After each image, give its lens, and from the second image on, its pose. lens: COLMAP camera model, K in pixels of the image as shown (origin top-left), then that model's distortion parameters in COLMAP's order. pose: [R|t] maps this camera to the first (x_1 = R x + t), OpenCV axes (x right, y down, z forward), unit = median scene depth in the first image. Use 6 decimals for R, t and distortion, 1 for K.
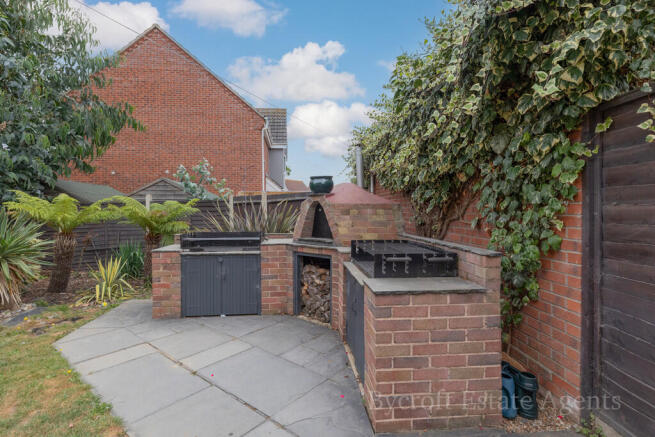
lens RADIAL K [[319.9, 0, 327.1], [0, 319.9, 215.1], [0, 0, 1]] dist [0.003297, -0.000041]
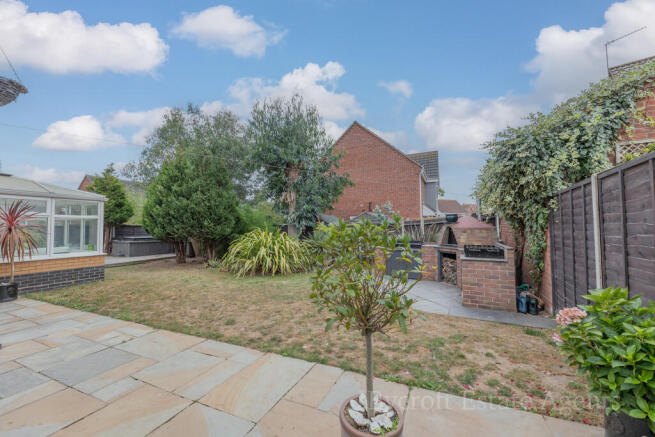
lens RADIAL K [[269.9, 0, 327.8], [0, 269.9, 217.4], [0, 0, 1]] dist [-0.015728, -0.000281]
pose [[0.864730, -0.019494, -0.501859, 0.155972], [-0.003741, 0.998969, -0.045250, -0.017818], [0.502223, 0.041007, 0.863765, -0.866457]]
